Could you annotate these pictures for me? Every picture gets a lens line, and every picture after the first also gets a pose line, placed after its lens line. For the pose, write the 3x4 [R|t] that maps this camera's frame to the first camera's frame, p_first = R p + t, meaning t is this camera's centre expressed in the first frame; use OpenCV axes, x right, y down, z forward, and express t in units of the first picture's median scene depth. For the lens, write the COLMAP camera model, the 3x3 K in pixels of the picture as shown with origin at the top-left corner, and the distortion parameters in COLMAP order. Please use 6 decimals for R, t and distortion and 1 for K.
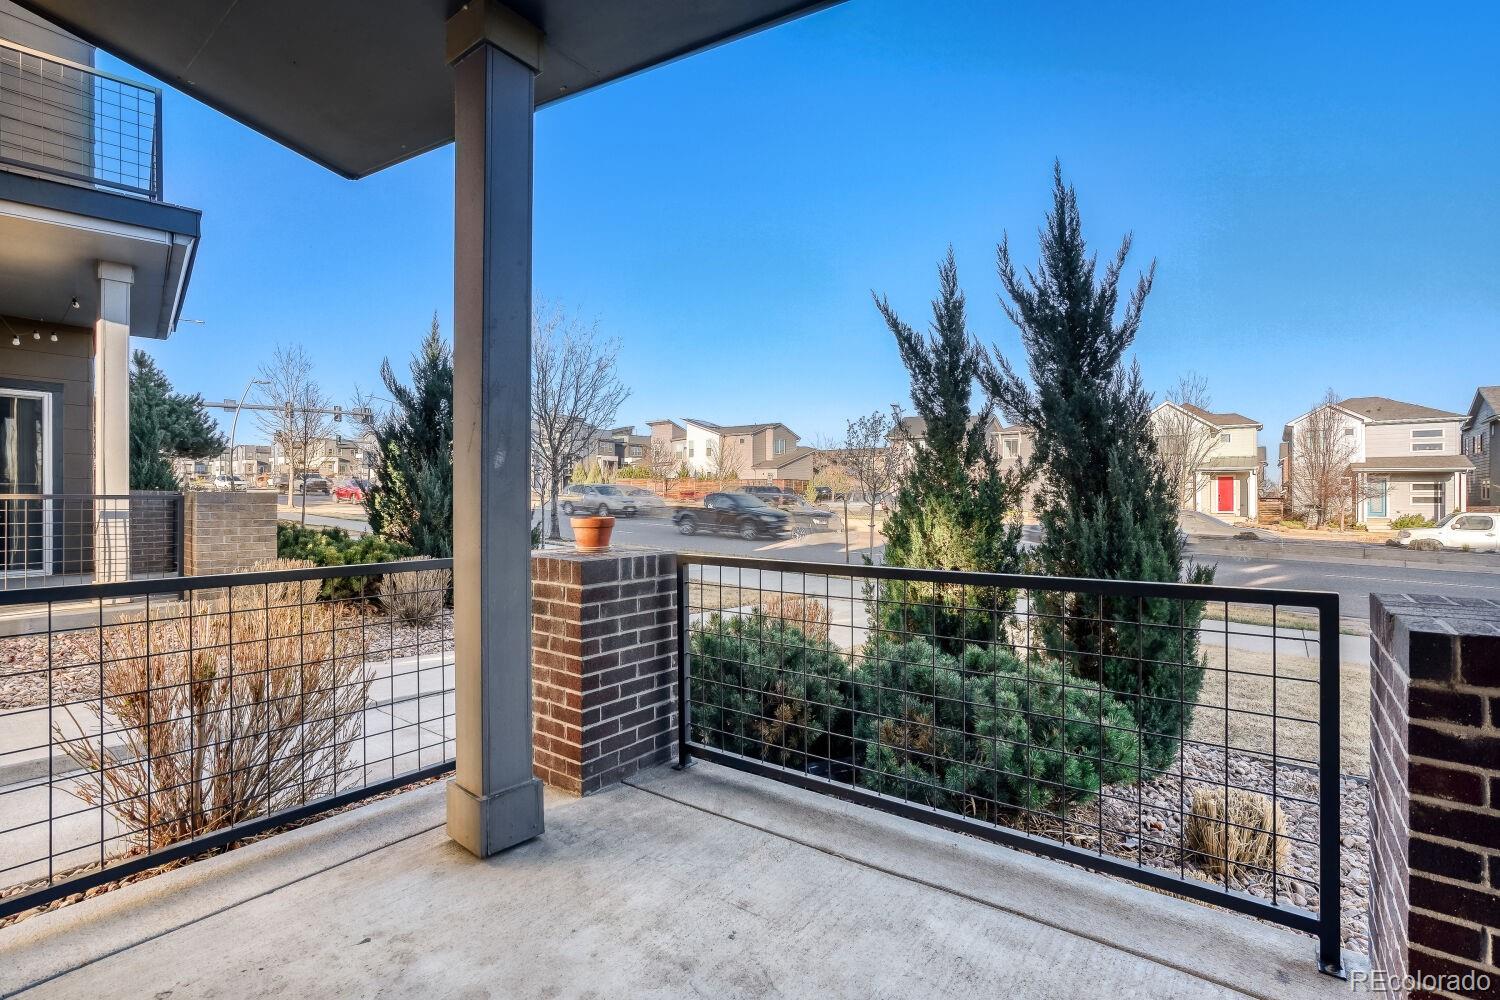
lens RADIAL K [[697.4, 0, 745.6], [0, 697.4, 505.3], [0, 0, 1]] dist [-0.036458, 0.000608]
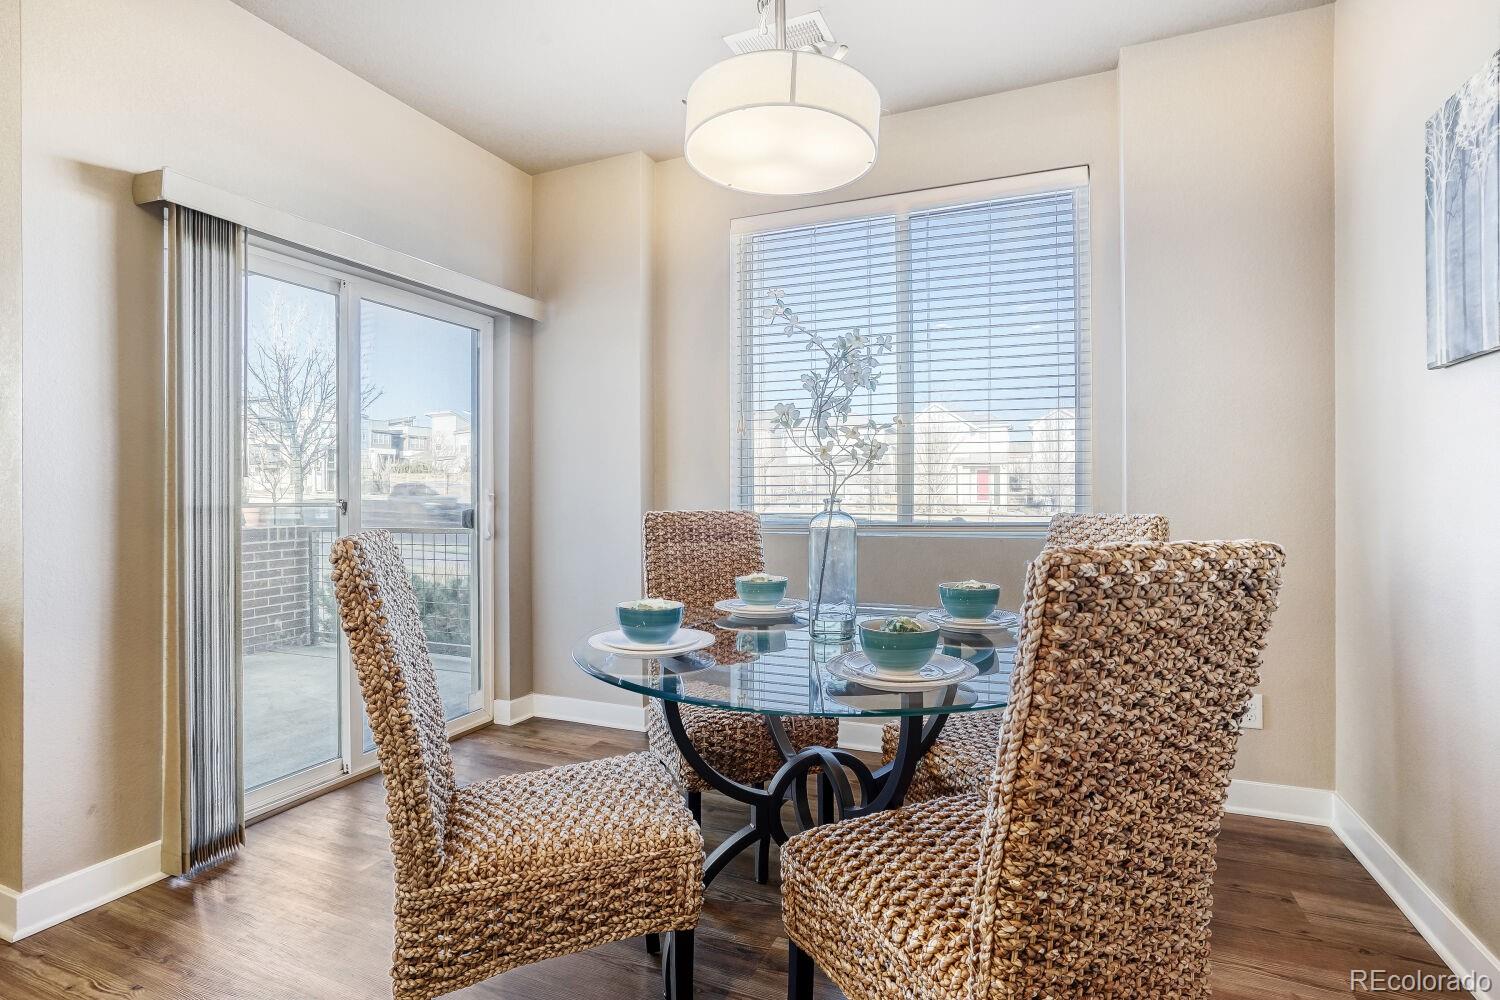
lens RADIAL K [[697.4, 0, 745.6], [0, 697.4, 505.3], [0, 0, 1]] dist [-0.036458, 0.000608]
pose [[0.960088, -0.009121, 0.279549, 0.476486], [0.007088, 0.999941, 0.008281, 0.010174], [-0.279608, -0.005969, 0.960096, -0.979884]]
